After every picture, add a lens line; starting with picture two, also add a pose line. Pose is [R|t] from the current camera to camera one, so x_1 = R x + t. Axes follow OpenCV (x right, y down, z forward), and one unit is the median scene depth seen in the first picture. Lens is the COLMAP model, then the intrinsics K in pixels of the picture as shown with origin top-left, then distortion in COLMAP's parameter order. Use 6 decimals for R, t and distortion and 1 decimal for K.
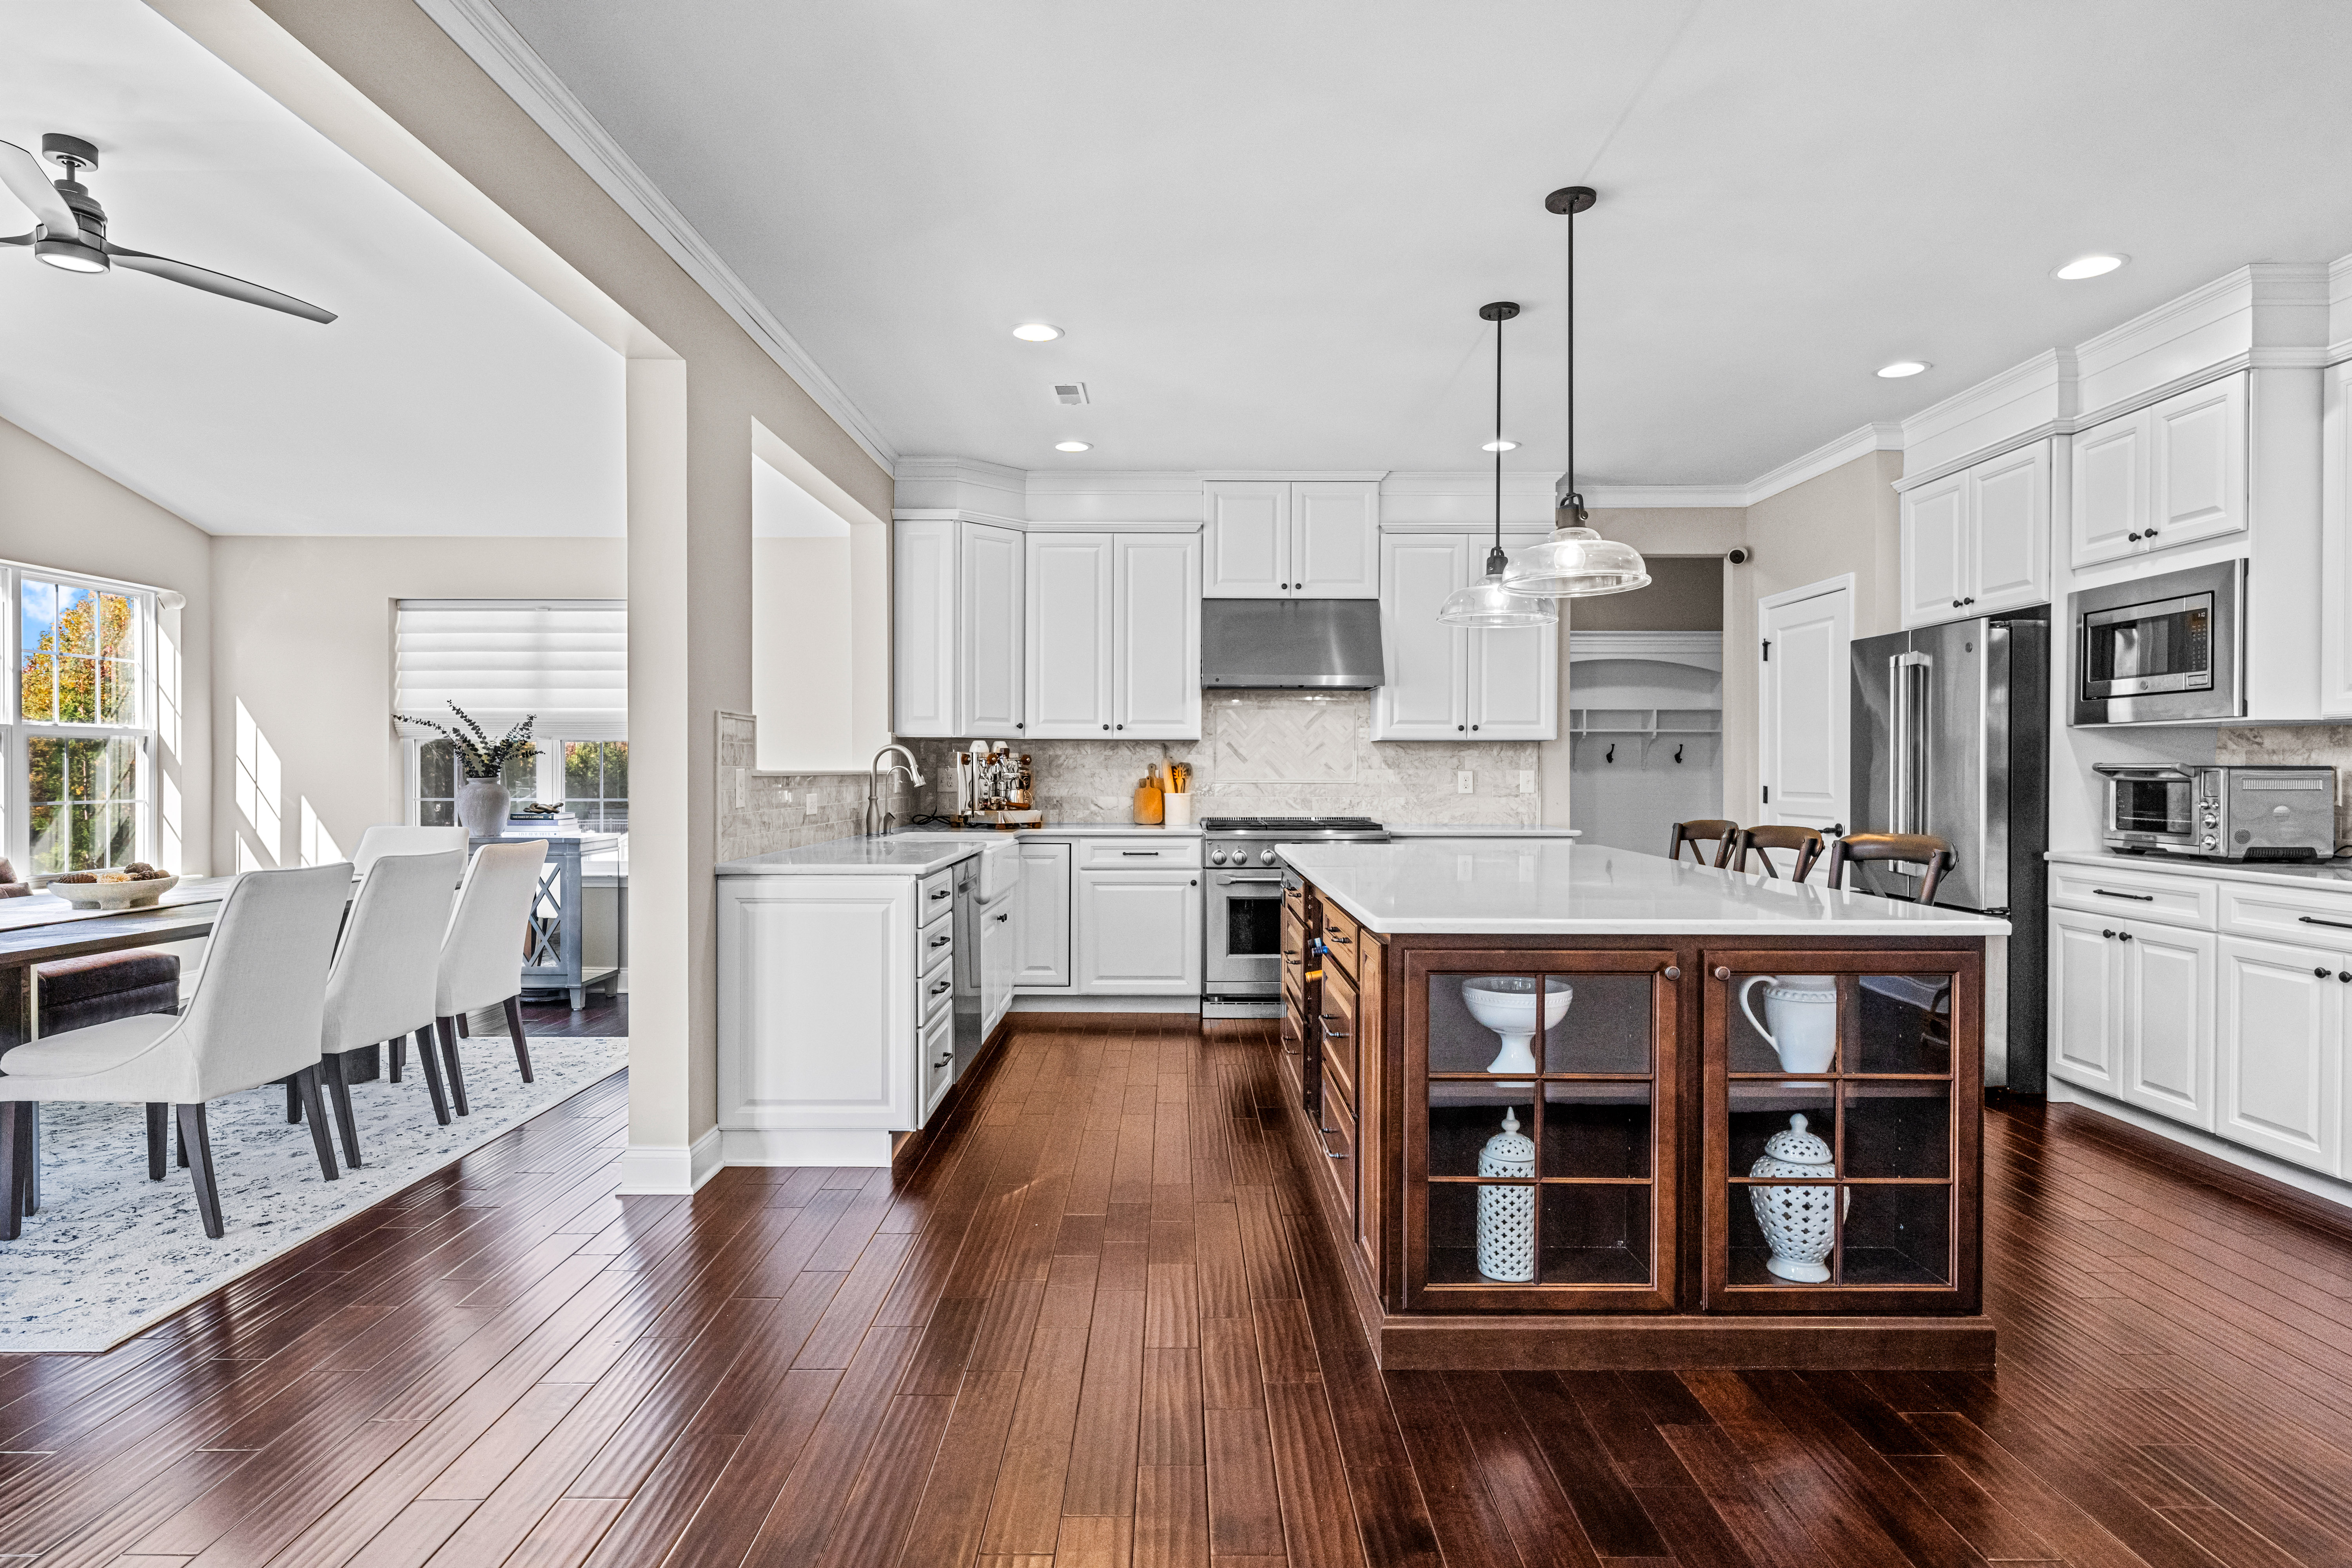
lens RADIAL K [[1263.0, 0, 1182.4], [0, 1263.0, 781.3], [0, 0, 1]] dist [0.006216, -0.000462]
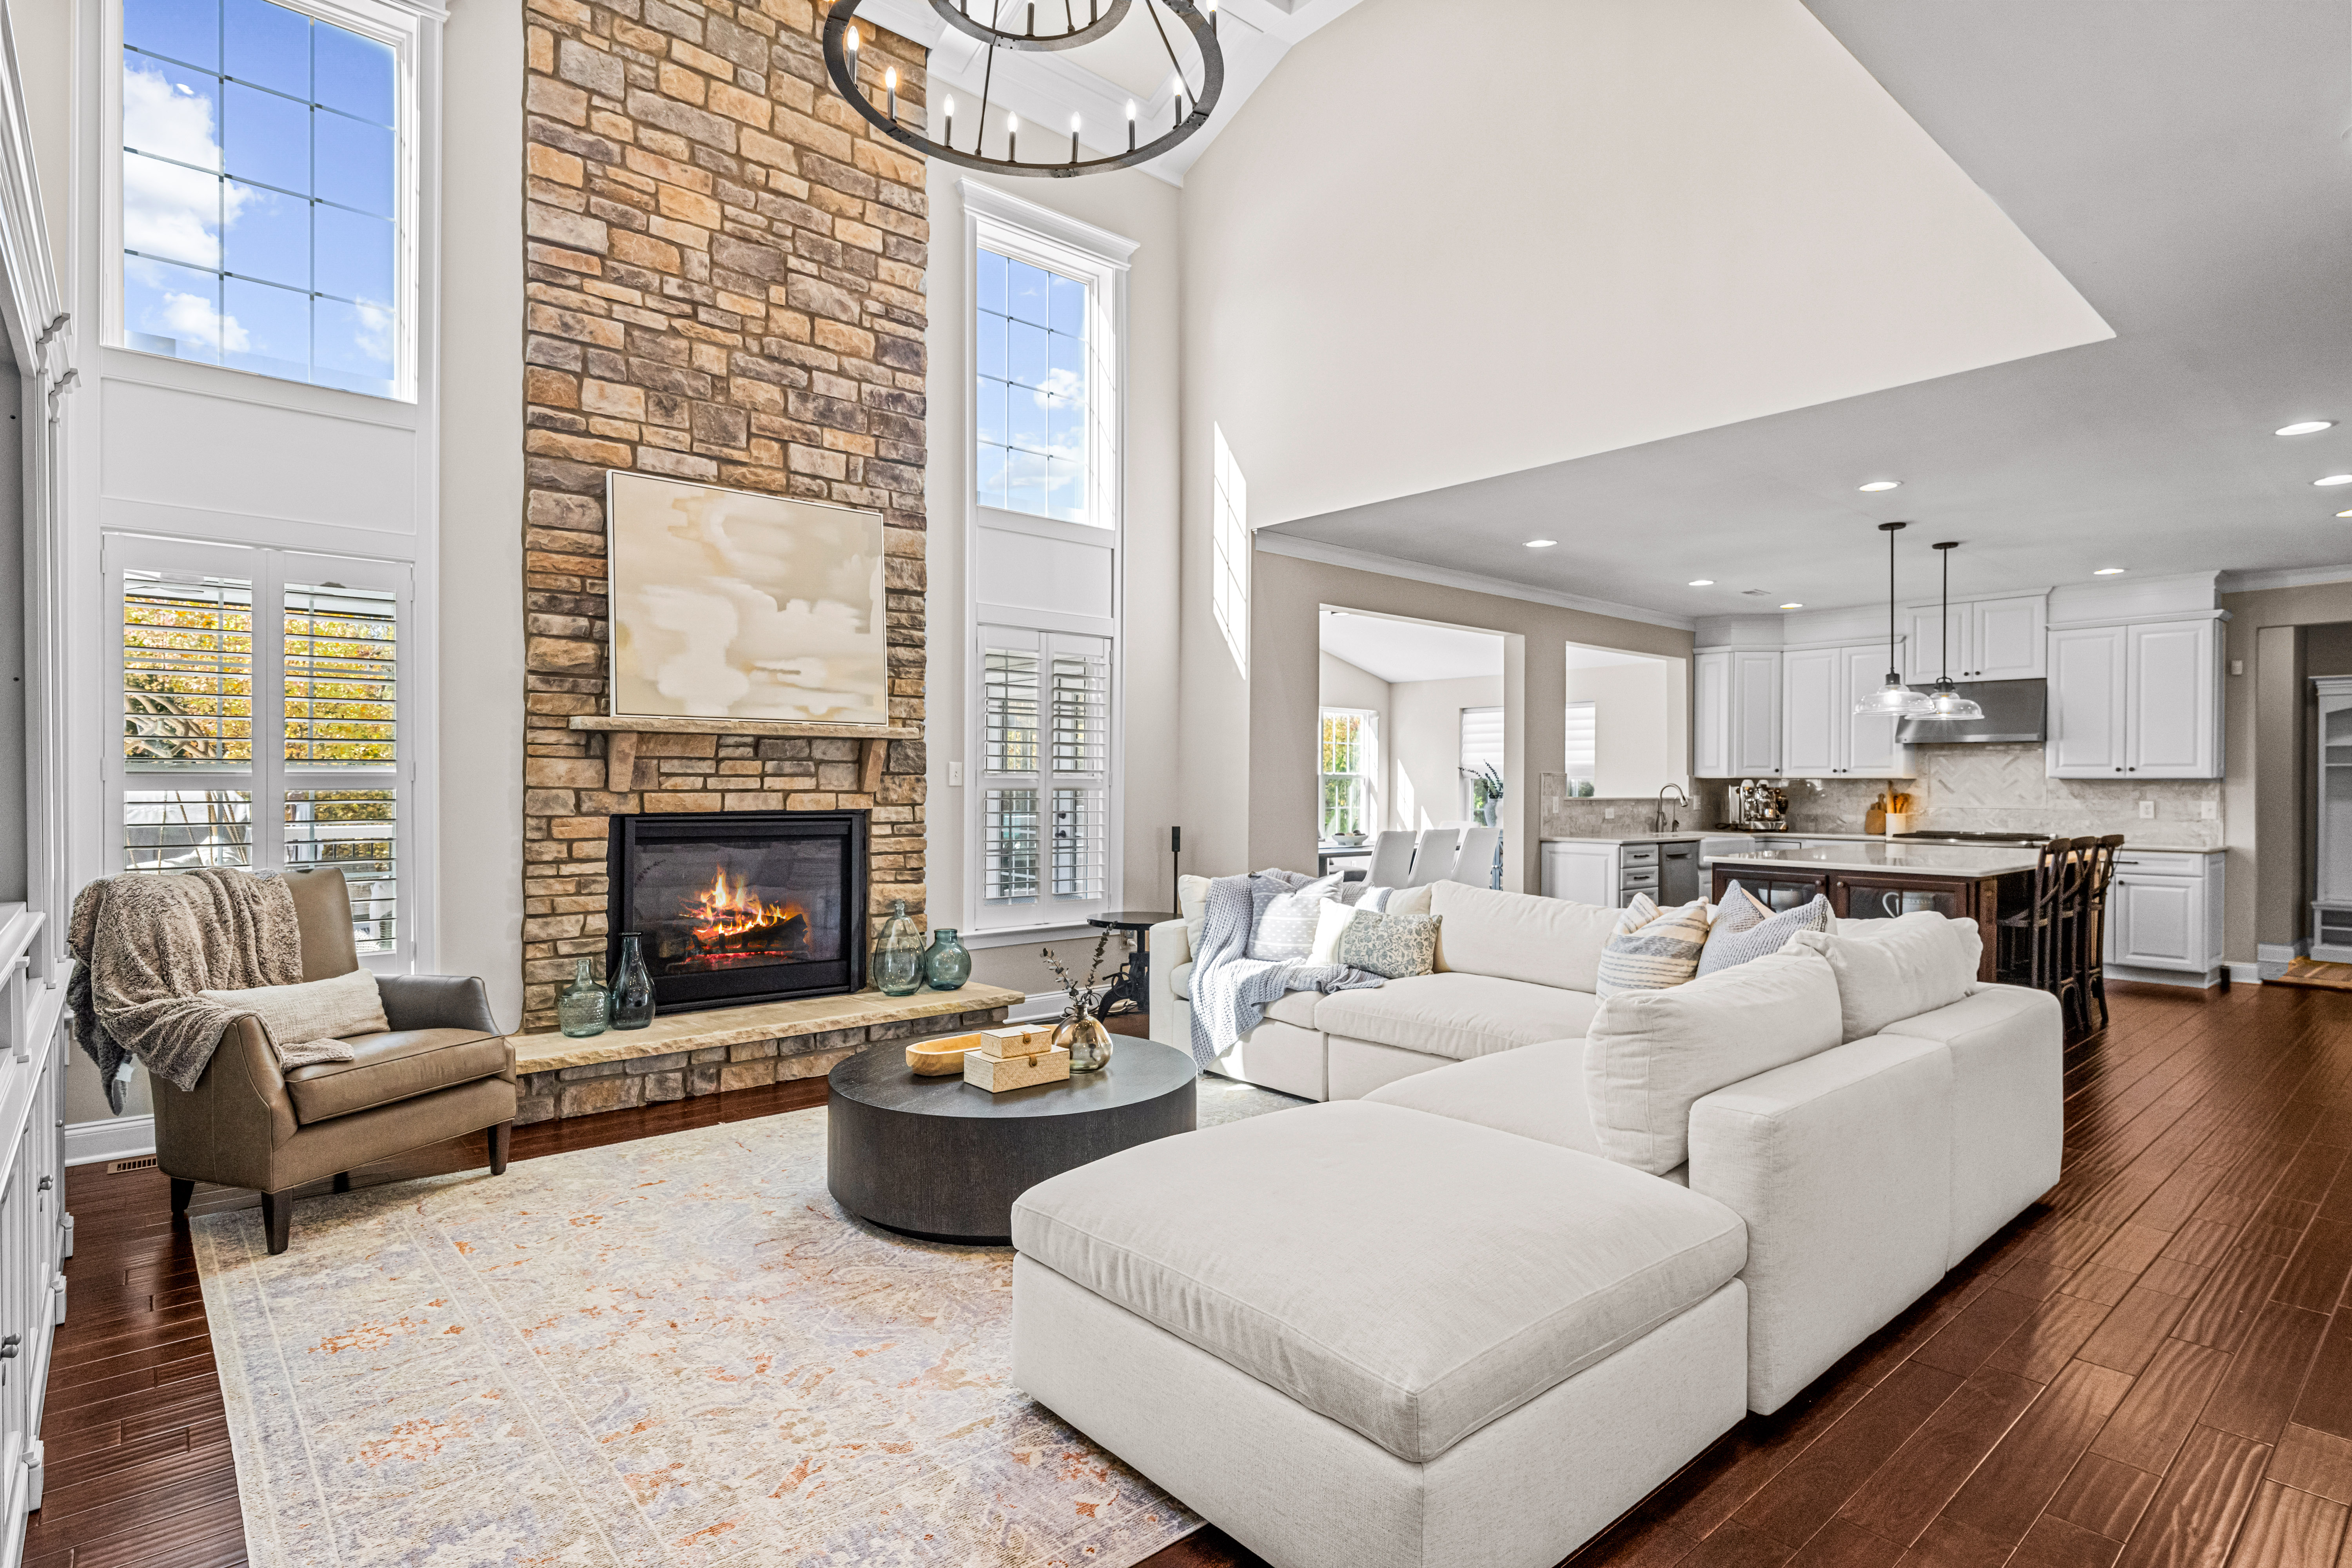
lens RADIAL K [[1202.9, 0, 1175.6], [0, 1202.9, 785.8], [0, 0, 1]] dist [0.009671, -0.001873]
pose [[0.657189, 0.002203, -0.753723, 0.681346], [-0.011264, 0.999913, -0.006899, -0.005663], [0.753642, 0.013024, 0.657156, -0.778674]]
